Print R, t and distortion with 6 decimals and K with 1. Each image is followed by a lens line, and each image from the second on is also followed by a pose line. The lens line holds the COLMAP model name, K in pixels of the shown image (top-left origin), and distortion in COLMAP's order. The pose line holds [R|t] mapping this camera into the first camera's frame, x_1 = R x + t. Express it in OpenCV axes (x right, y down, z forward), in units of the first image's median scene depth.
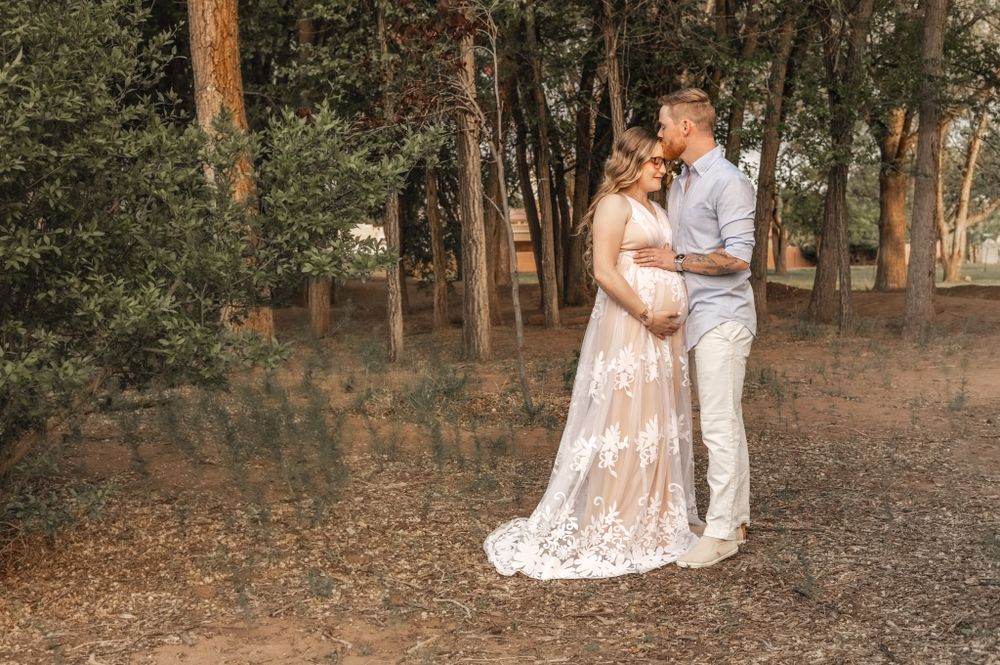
lens RADIAL K [[1451.2, 0, 500.0], [0, 1451.2, 332.5], [0, 0, 1]] dist [0.005398, 0.064224]
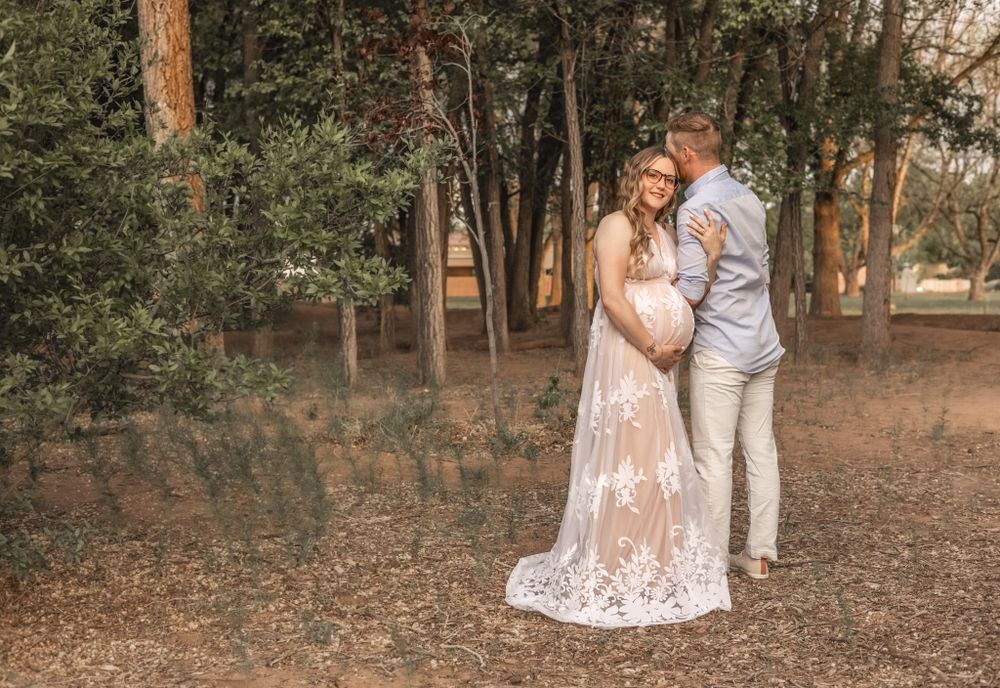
lens RADIAL K [[1416.5, 0, 500.4], [0, 1416.5, 337.9], [0, 0, 1]] dist [0.021226, -0.037522]
pose [[0.997807, 0.005990, 0.065921, -0.062911], [-0.005110, 0.999896, -0.013518, -0.001357], [-0.065995, 0.013151, 0.997733, 0.079022]]
